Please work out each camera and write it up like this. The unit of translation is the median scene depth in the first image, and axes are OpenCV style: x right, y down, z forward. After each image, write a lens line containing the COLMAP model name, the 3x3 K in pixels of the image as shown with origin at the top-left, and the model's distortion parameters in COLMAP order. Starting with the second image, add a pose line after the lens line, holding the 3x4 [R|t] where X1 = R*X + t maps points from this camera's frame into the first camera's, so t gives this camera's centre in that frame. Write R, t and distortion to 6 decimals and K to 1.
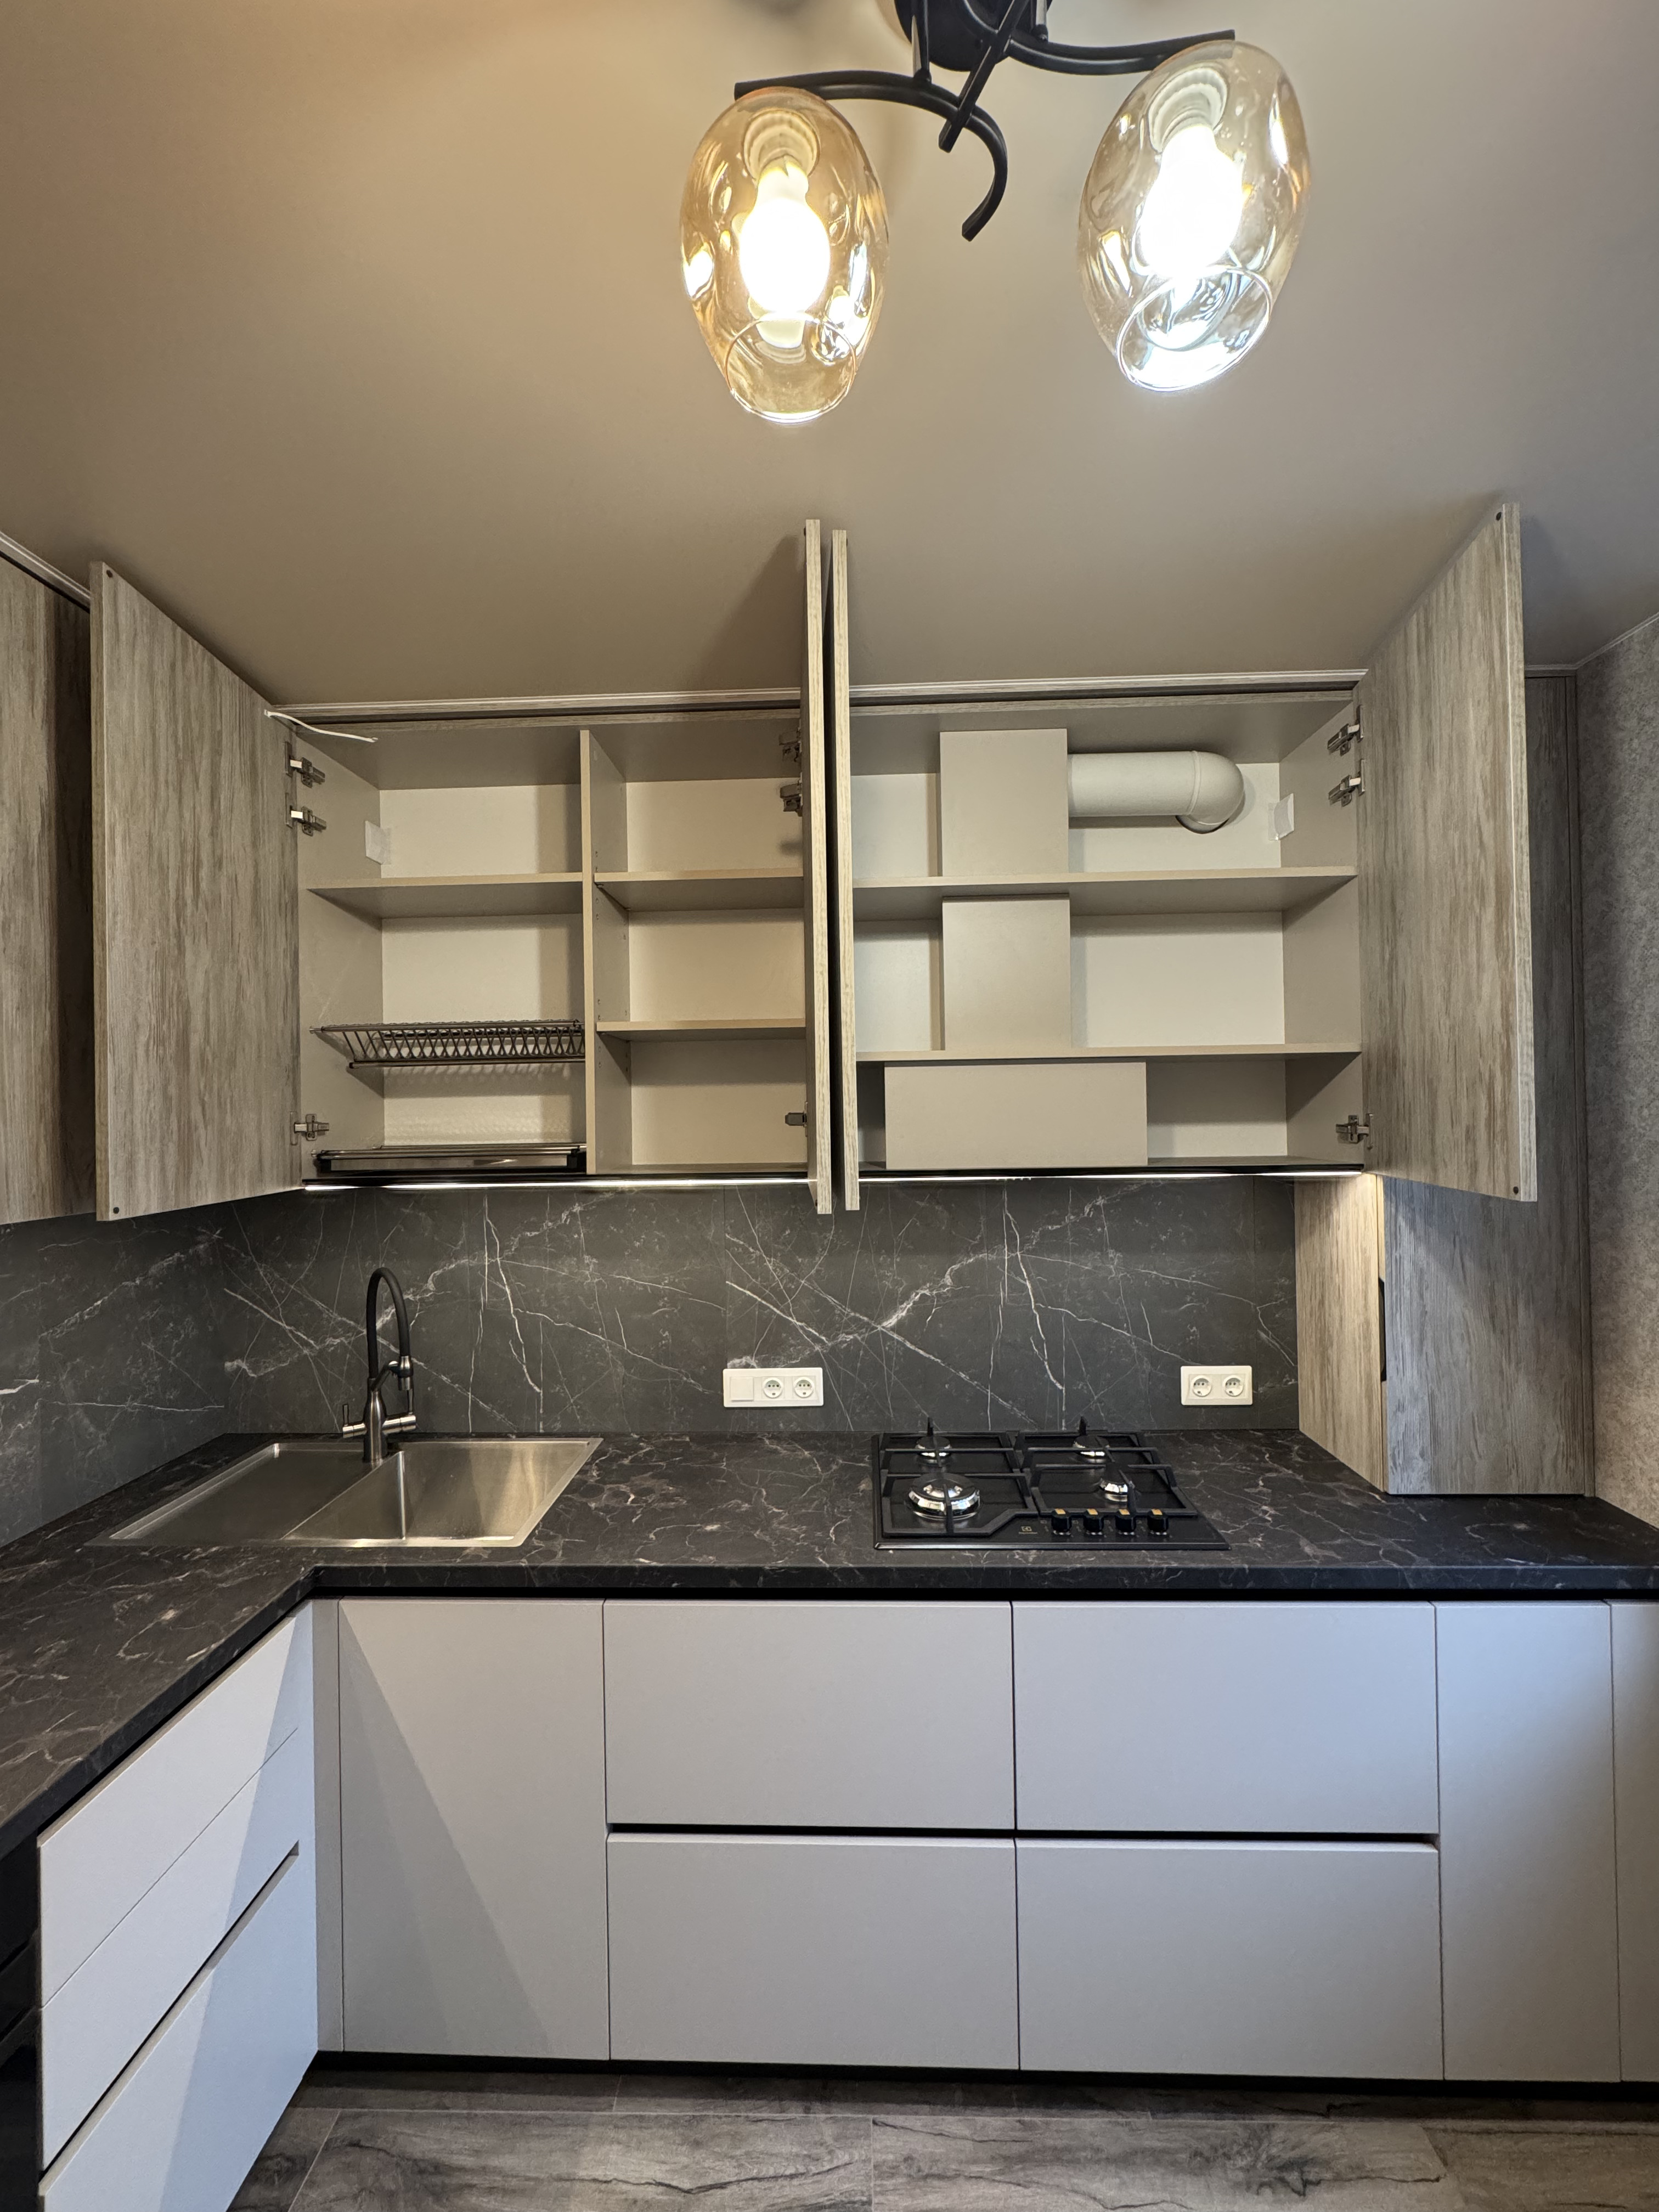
lens RADIAL K [[880.1, 0, 831.5], [0, 880.1, 1102.2], [0, 0, 1]] dist [-0.003330, 0.000819]
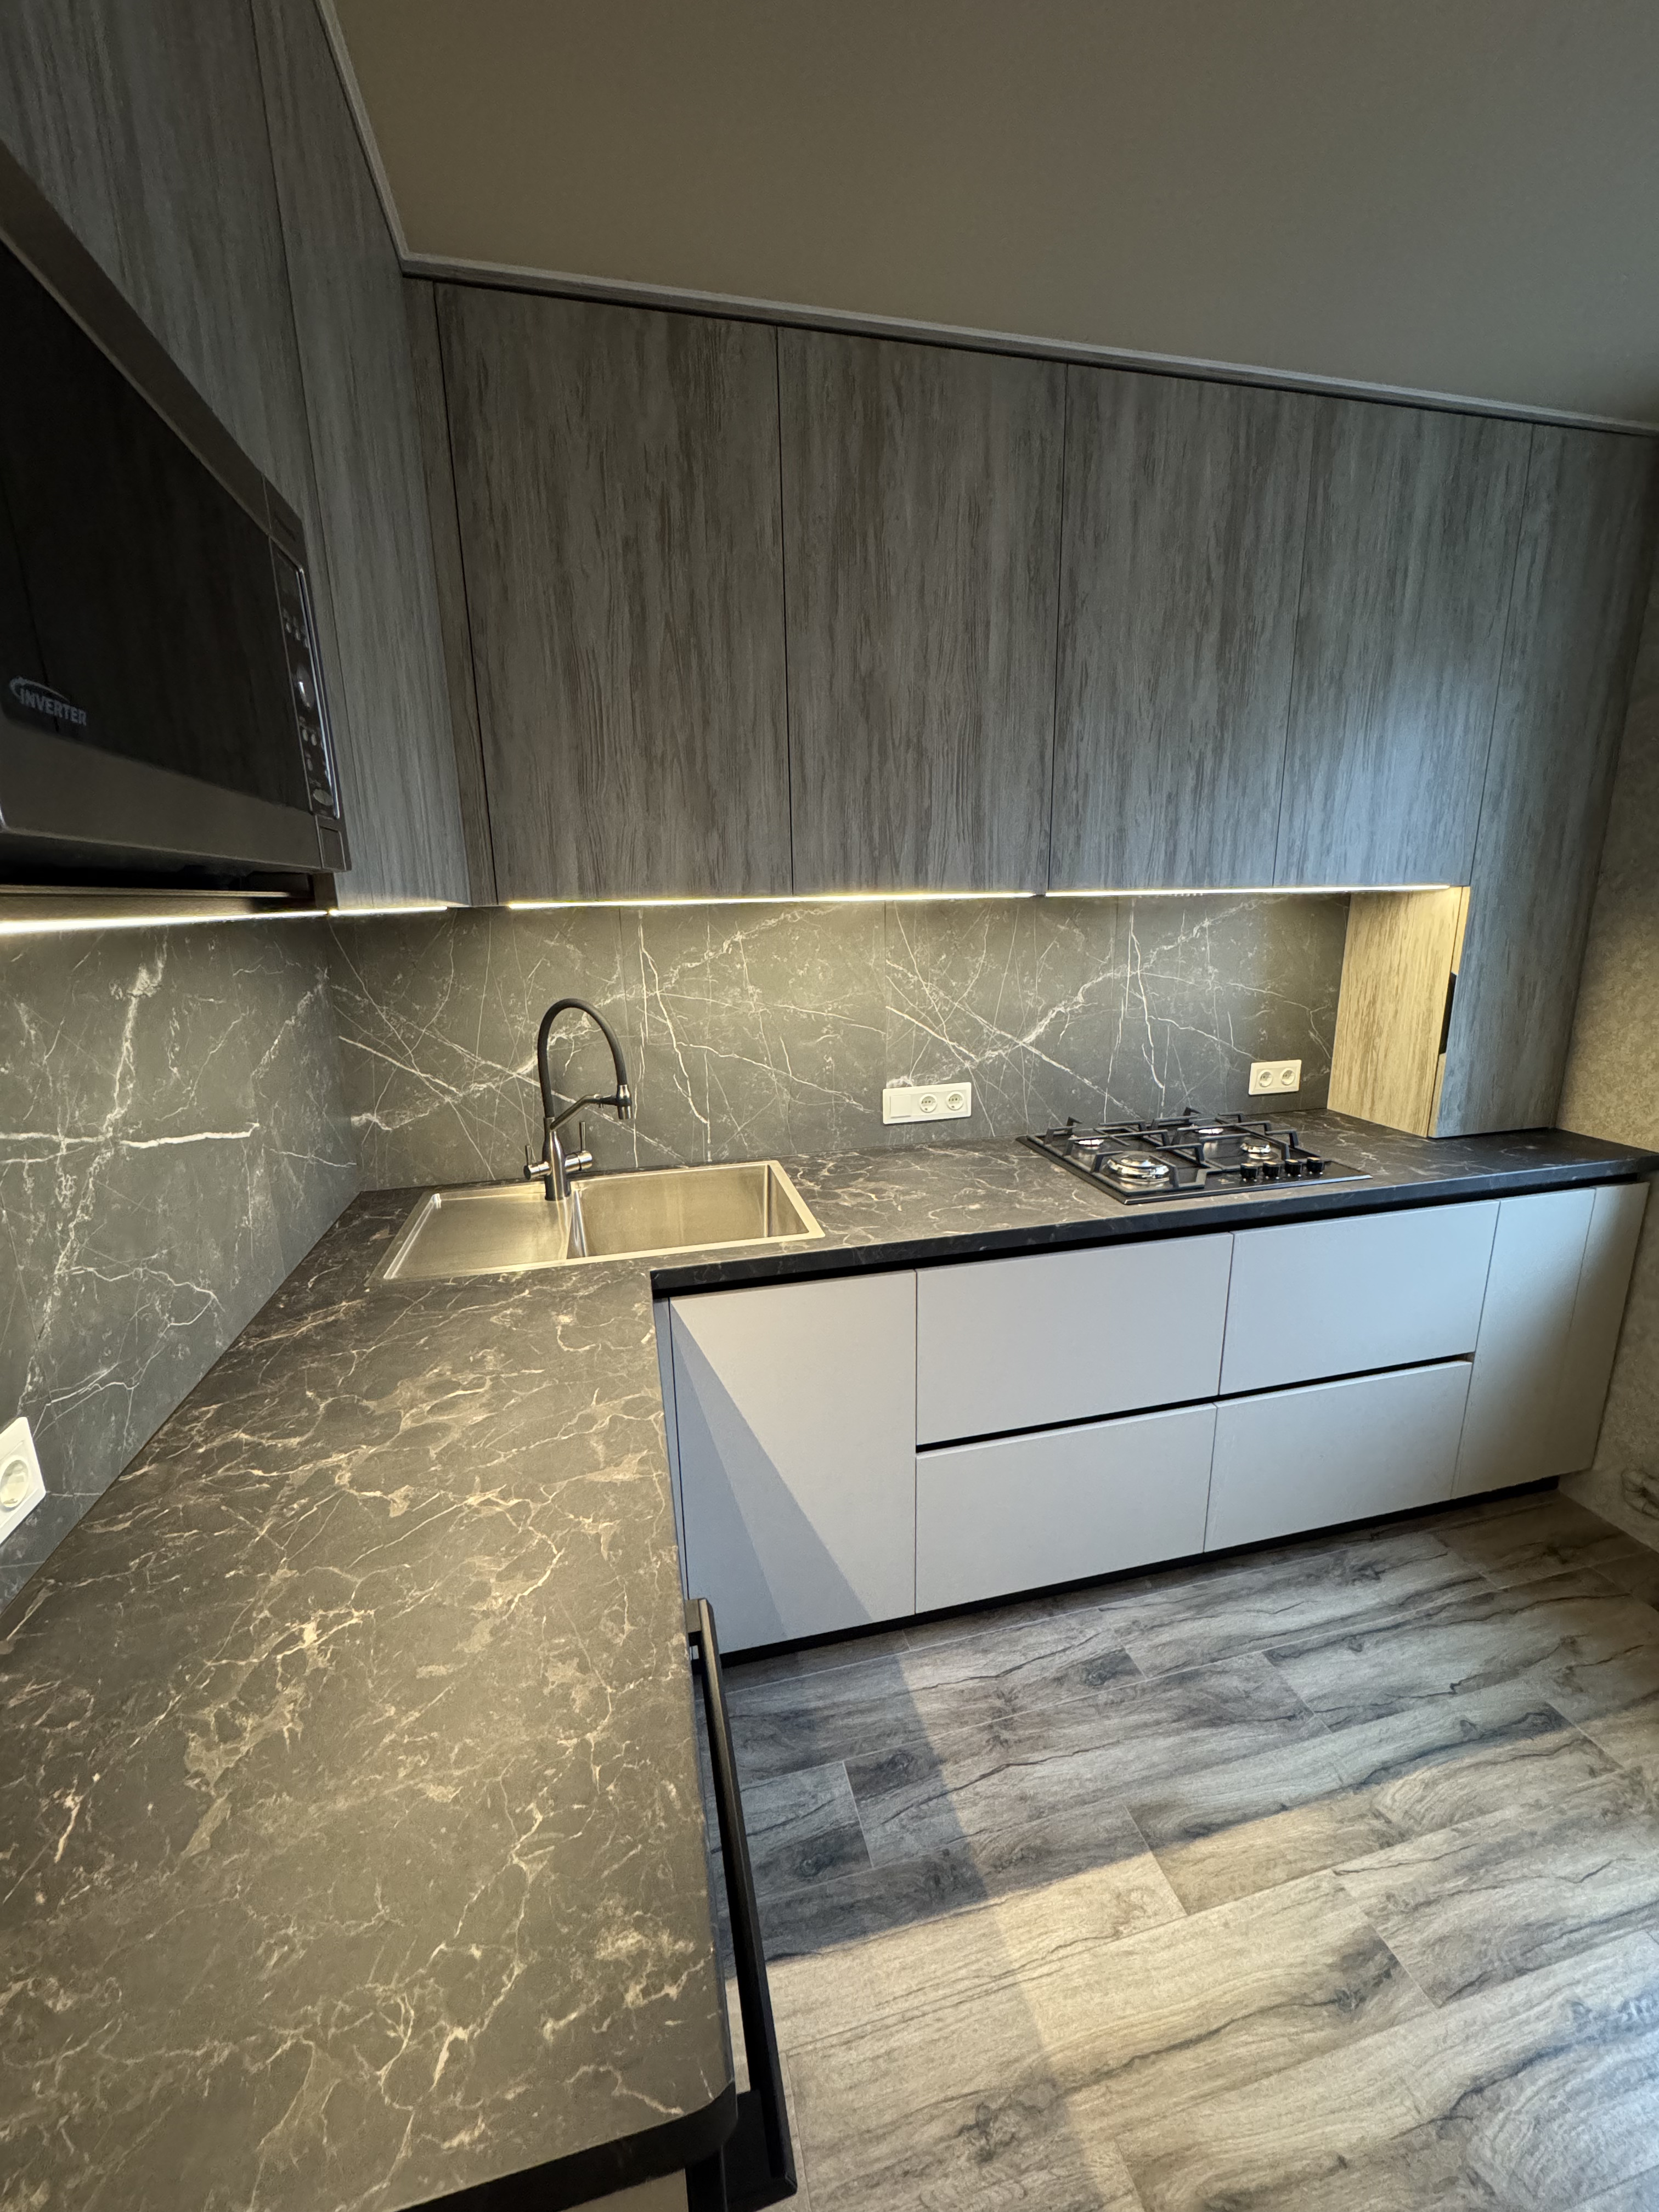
lens RADIAL K [[880.1, 0, 830.7], [0, 880.1, 1103.8], [0, 0, 1]] dist [-0.003330, 0.000819]
pose [[0.962505, -0.063643, 0.263693, -0.572149], [0.000202, 0.972256, 0.233920, 0.090233], [-0.271265, -0.225096, 0.935814, 0.030083]]
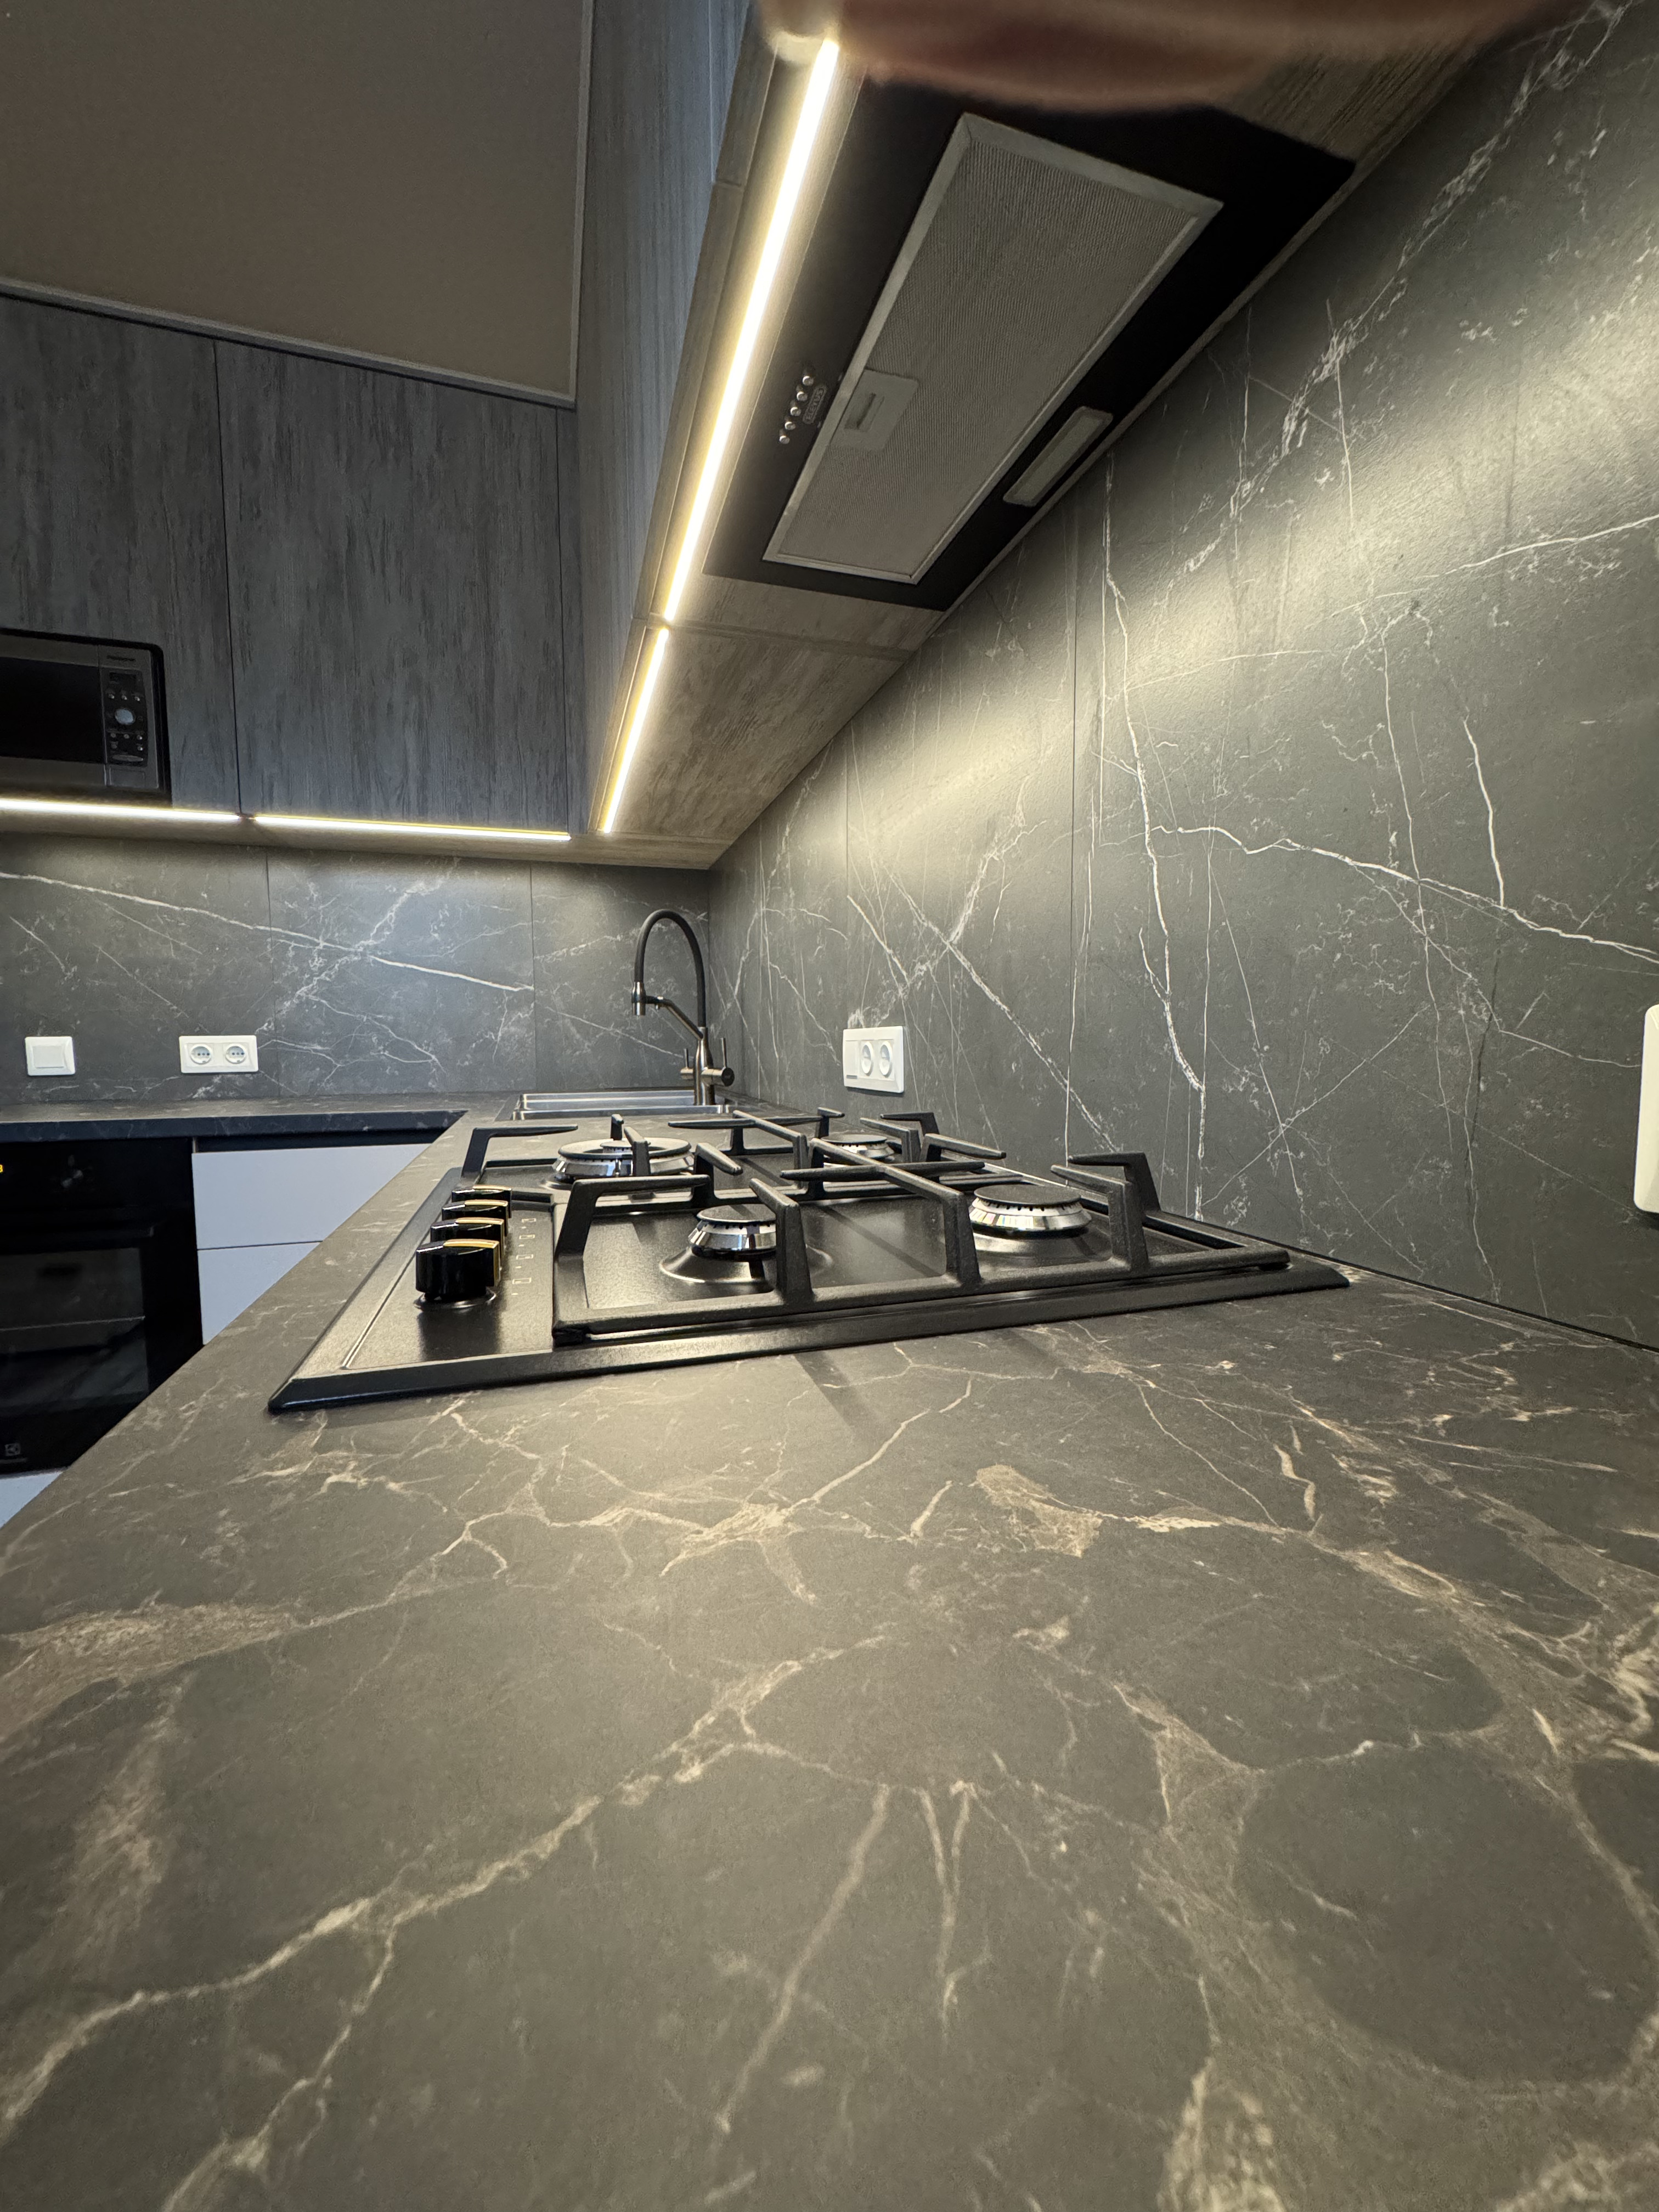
lens RADIAL K [[880.1, 0, 831.2], [0, 880.1, 1103.5], [0, 0, 1]] dist [-0.003330, 0.000819]
pose [[0.341652, 0.084920, -0.935982, 0.621604], [0.008710, 0.995581, 0.093507, 0.366851], [0.939786, -0.040099, 0.339402, 0.940287]]
